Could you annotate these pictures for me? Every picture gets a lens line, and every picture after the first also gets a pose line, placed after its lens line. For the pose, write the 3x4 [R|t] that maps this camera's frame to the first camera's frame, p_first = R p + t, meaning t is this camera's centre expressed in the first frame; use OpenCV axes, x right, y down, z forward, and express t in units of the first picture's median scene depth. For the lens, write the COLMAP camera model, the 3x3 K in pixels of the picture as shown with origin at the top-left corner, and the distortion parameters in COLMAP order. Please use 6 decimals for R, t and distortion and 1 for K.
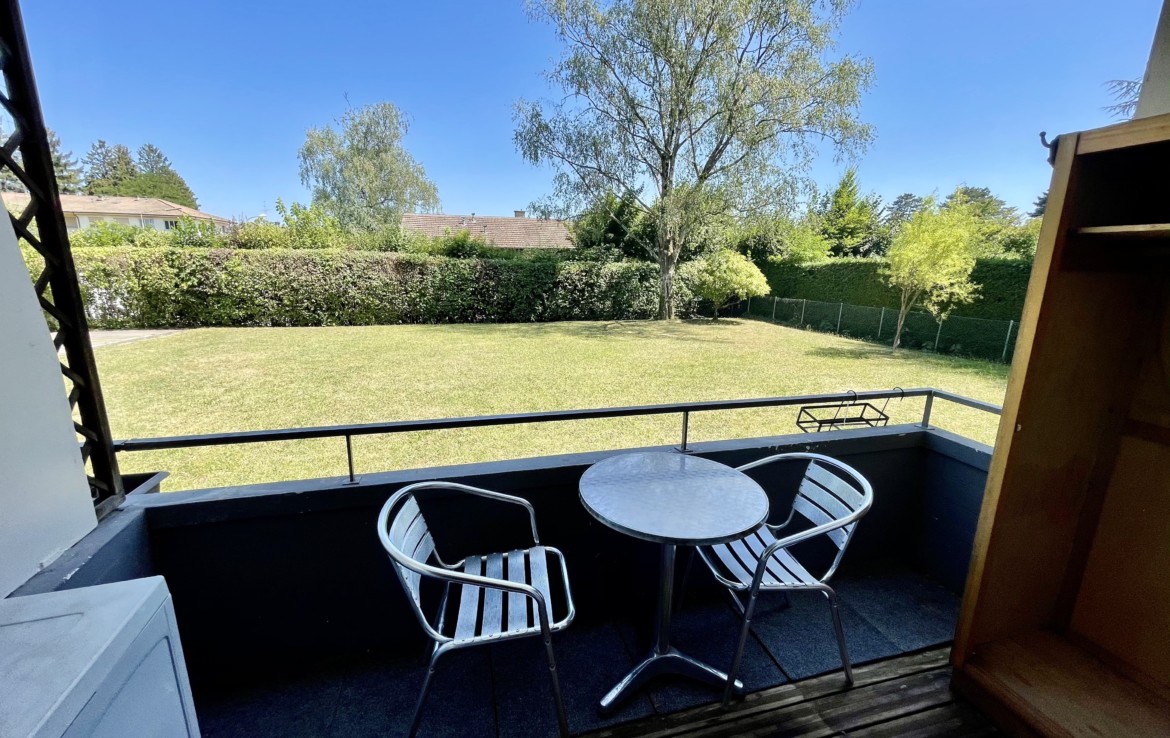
lens RADIAL K [[475.7, 0, 583.7], [0, 475.7, 367.2], [0, 0, 1]] dist [0.003857, -0.001025]
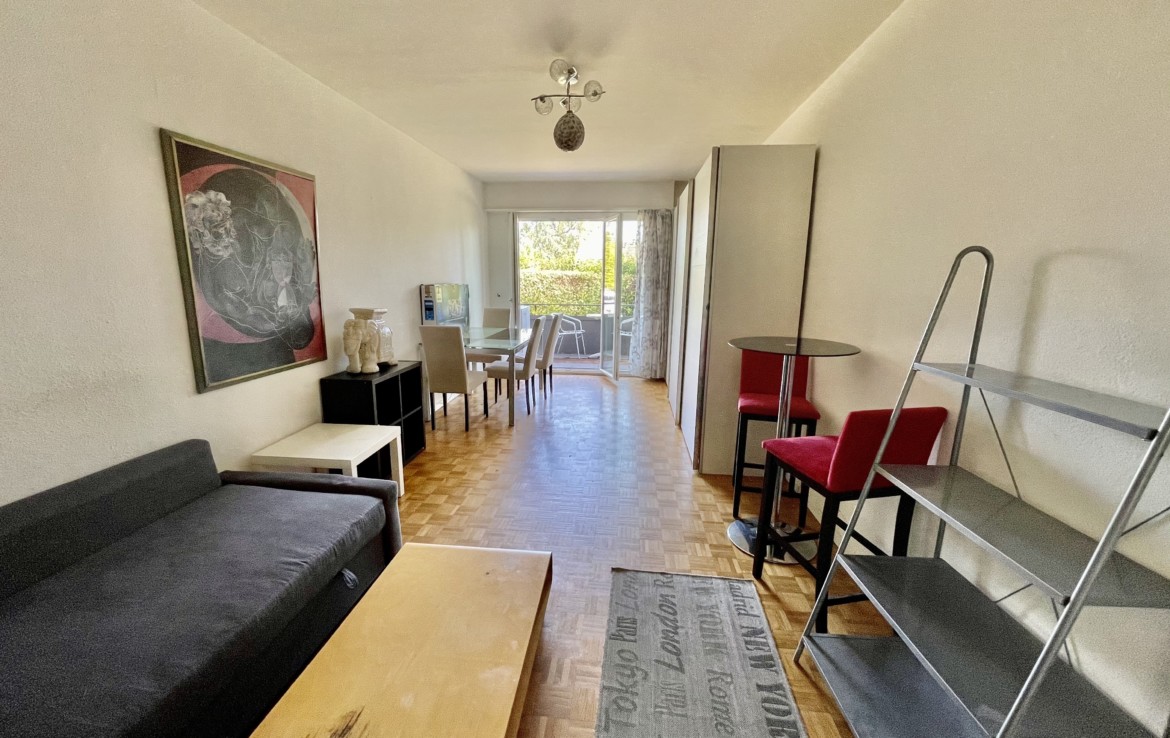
lens RADIAL K [[475.7, 0, 575.8], [0, 475.7, 365.8], [0, 0, 1]] dist [0.003857, -0.001025]
pose [[0.932962, 0.056243, -0.355555, 0.132958], [-0.070531, 0.997135, -0.027340, 0.076915], [0.352998, 0.050585, 0.934255, -0.297721]]
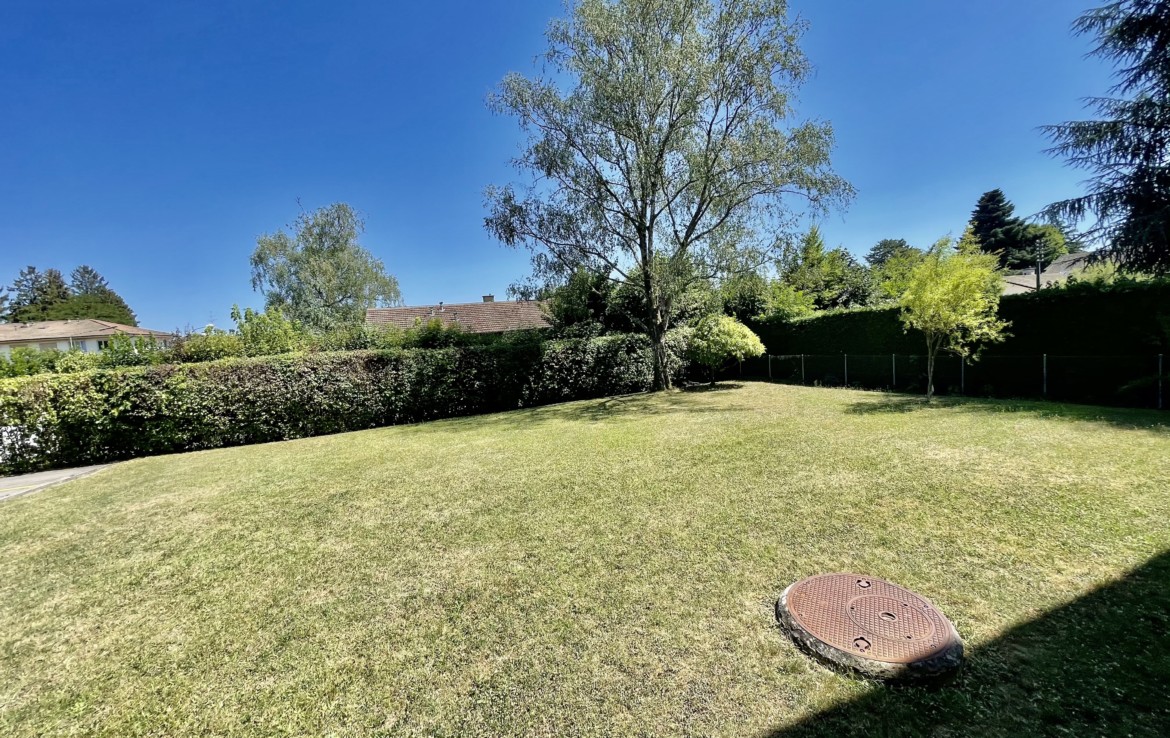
lens RADIAL K [[475.7, 0, 585.5], [0, 475.7, 369.1], [0, 0, 1]] dist [0.003857, -0.001025]
pose [[0.991068, -0.103353, 0.084274, -0.058147], [0.114971, 0.982390, -0.147278, -0.021268], [-0.067568, 0.155652, 0.985498, 0.078012]]
